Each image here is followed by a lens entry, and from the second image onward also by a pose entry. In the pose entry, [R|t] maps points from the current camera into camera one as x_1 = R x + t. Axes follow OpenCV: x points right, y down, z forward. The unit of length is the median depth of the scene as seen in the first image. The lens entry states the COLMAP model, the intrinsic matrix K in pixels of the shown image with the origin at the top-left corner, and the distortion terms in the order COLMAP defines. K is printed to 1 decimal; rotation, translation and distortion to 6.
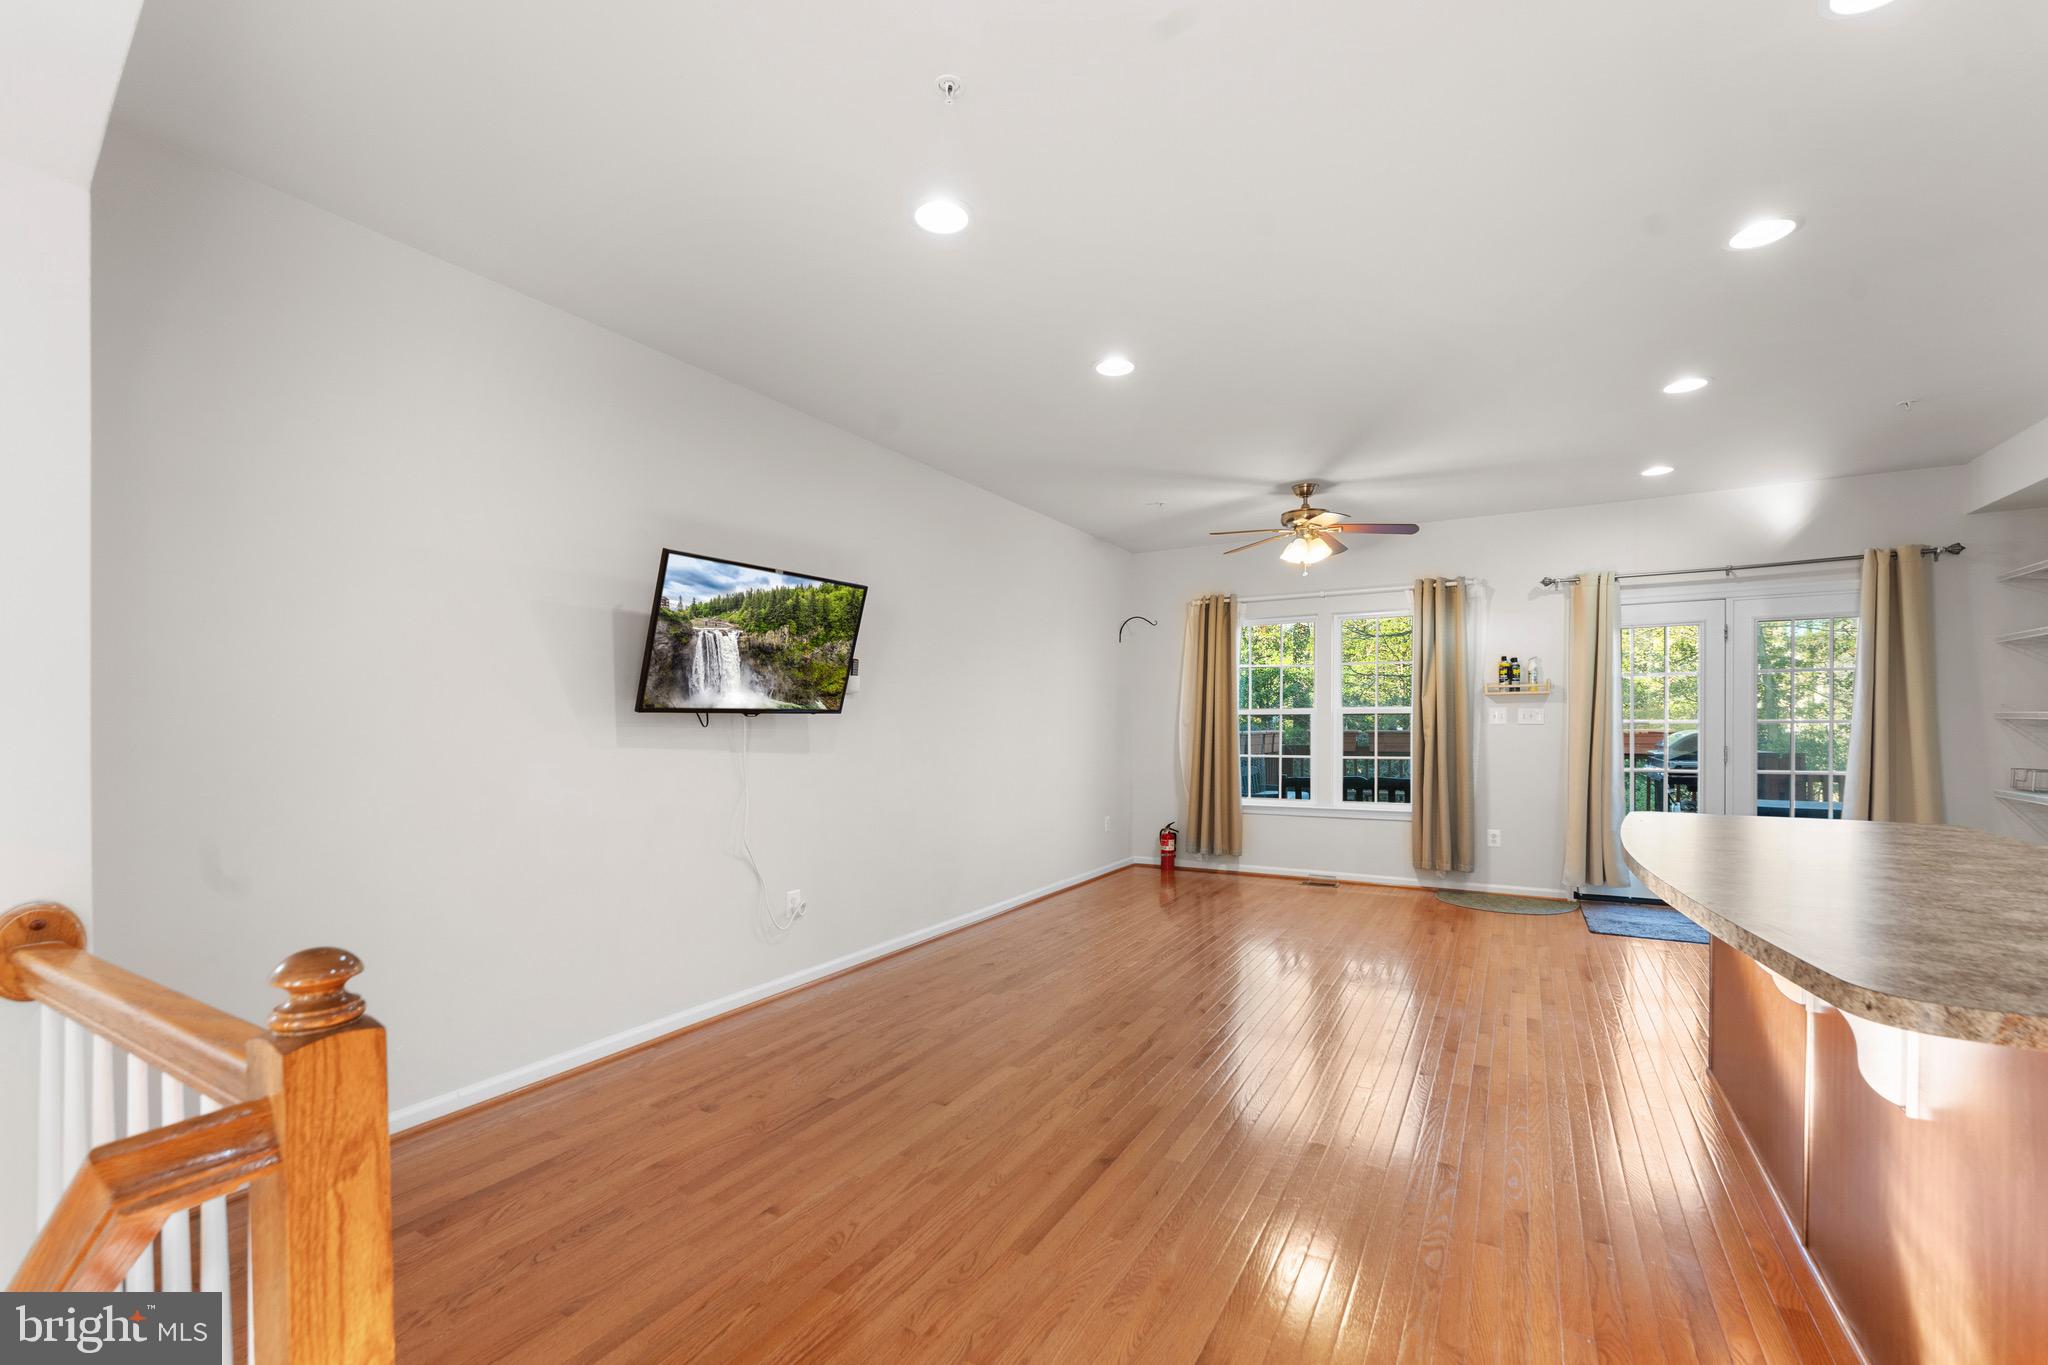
lens RADIAL K [[870.0, 0, 1034.1], [0, 870.0, 736.7], [0, 0, 1]] dist [-0.005104, 0.000914]
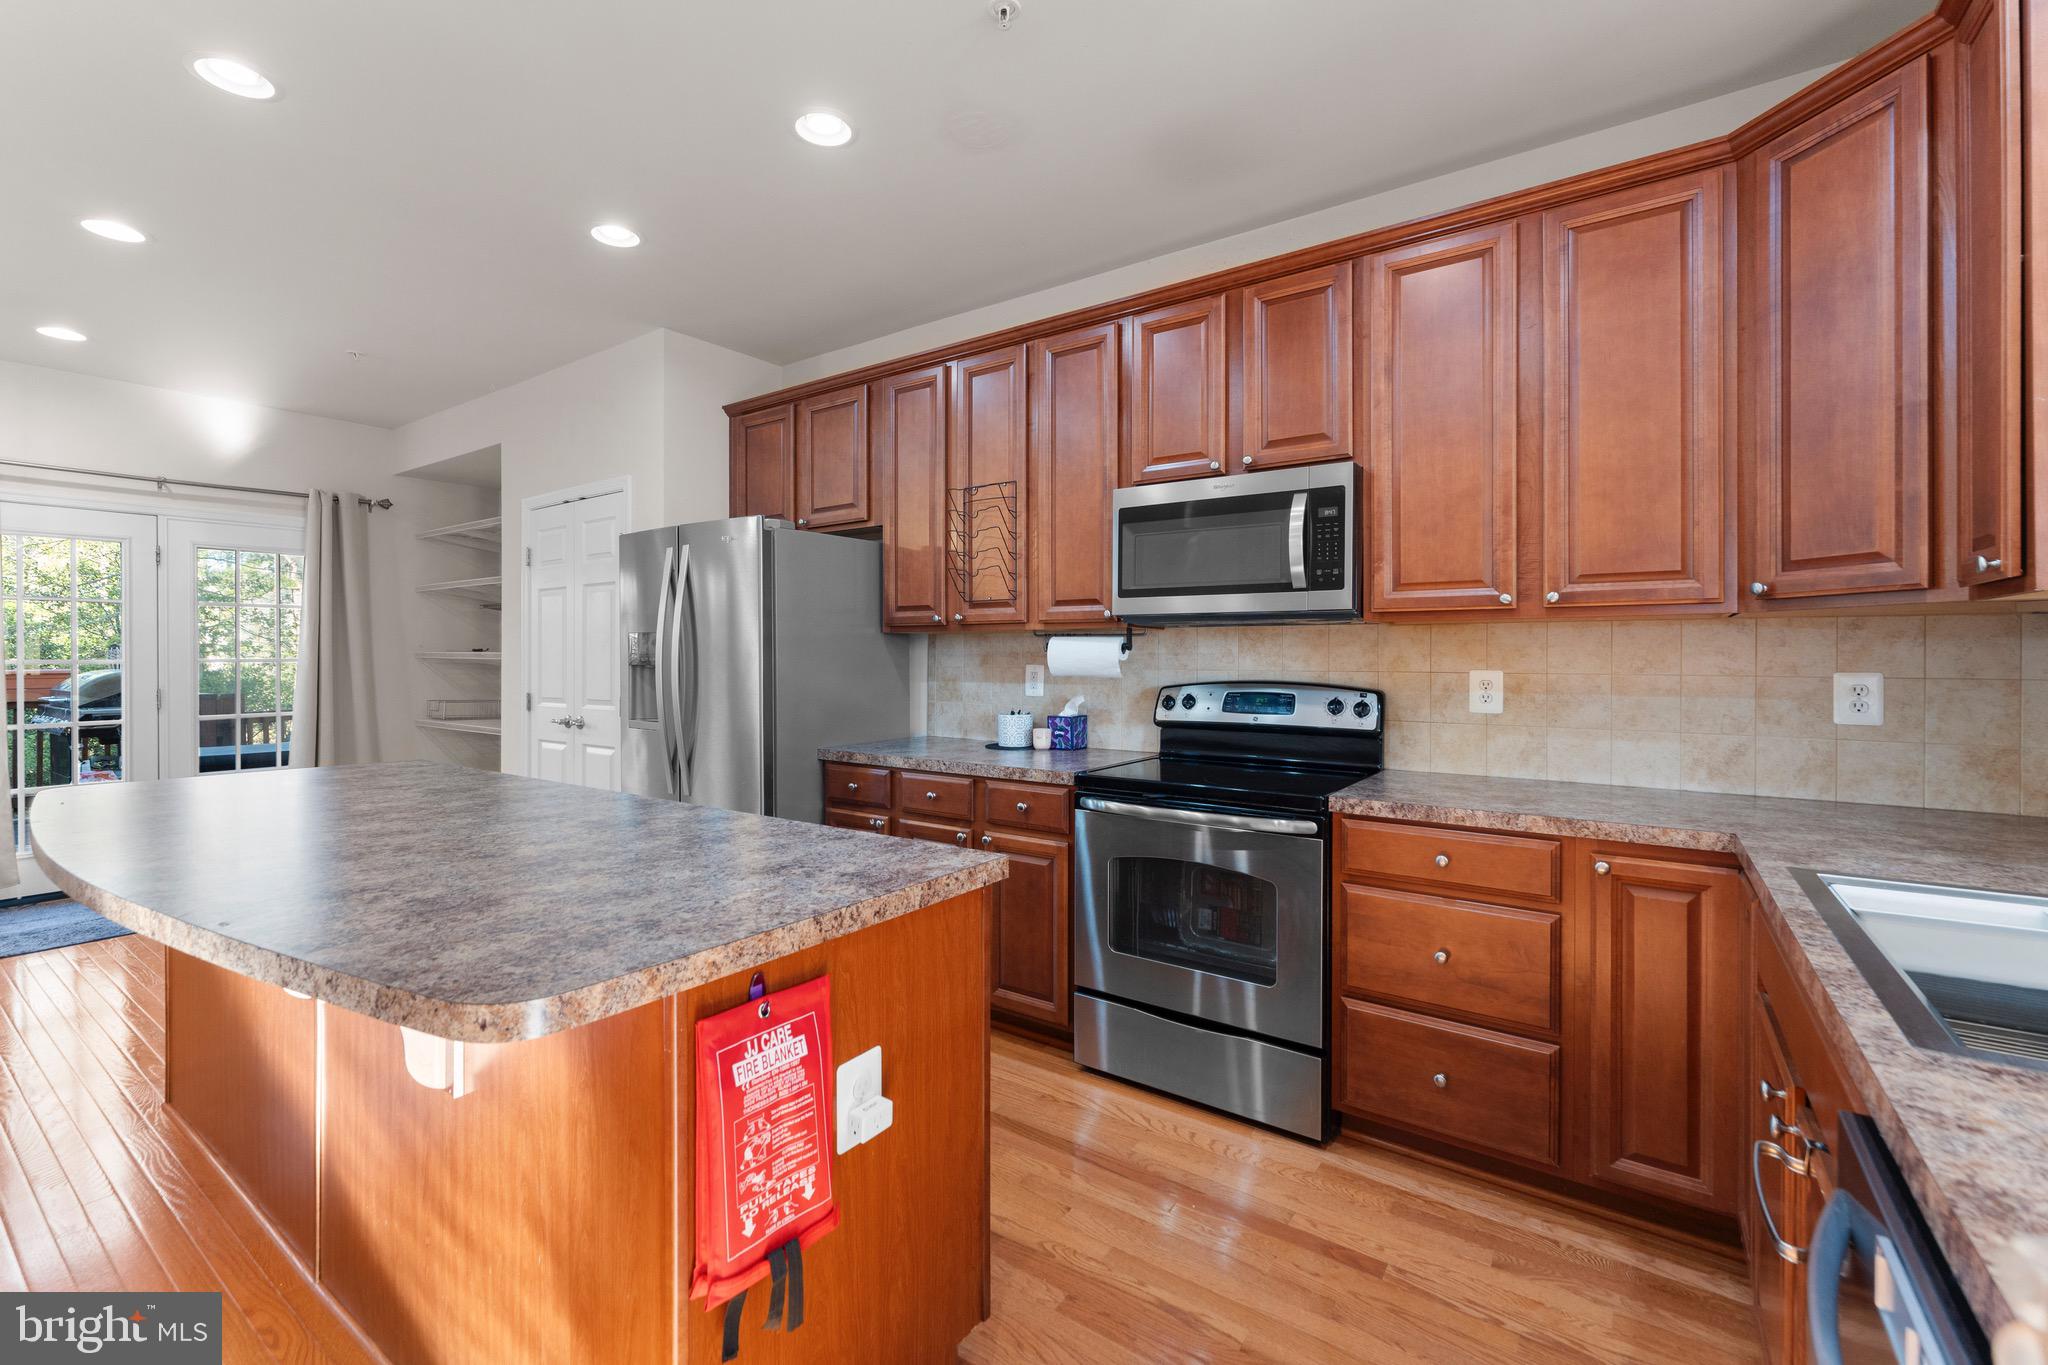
lens RADIAL K [[870.0, 0, 1018.6], [0, 870.0, 656.9], [0, 0, 1]] dist [-0.005104, 0.000914]
pose [[0.101502, 0.002848, 0.994831, 0.036699], [0.016428, 0.999855, -0.004539, -0.002811], [-0.994700, 0.016804, 0.101441, 0.071431]]
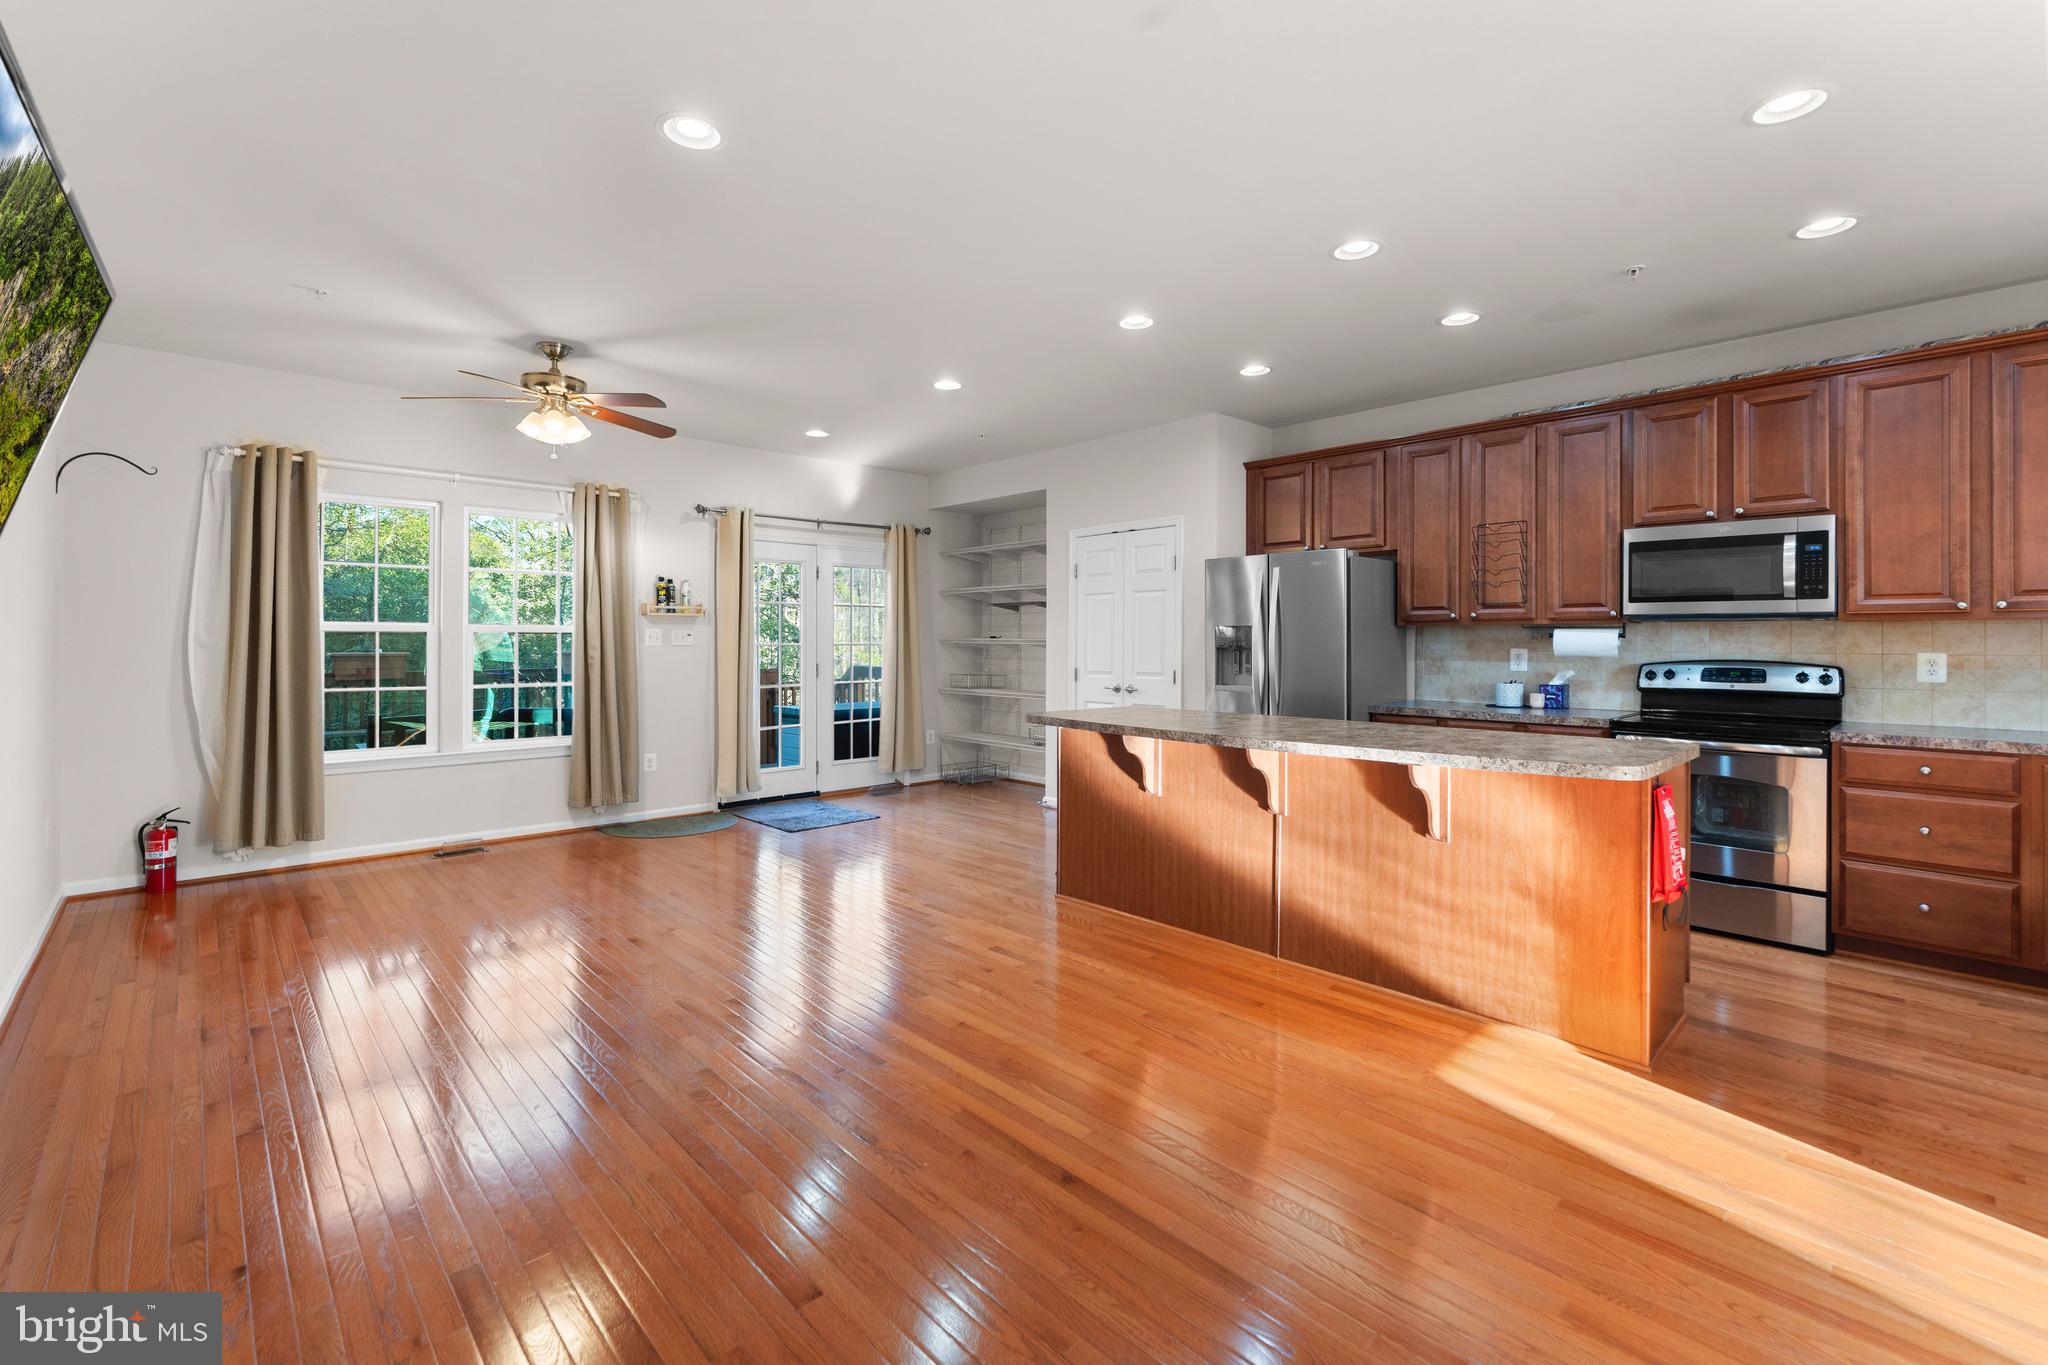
lens RADIAL K [[870.0, 0, 1030.6], [0, 870.0, 638.2], [0, 0, 1]] dist [-0.005104, 0.000914]
pose [[0.291853, 0.009562, 0.956415, -0.284982], [0.011886, 0.999837, -0.013623, -0.003930], [-0.956389, 0.015344, 0.291692, 0.314301]]
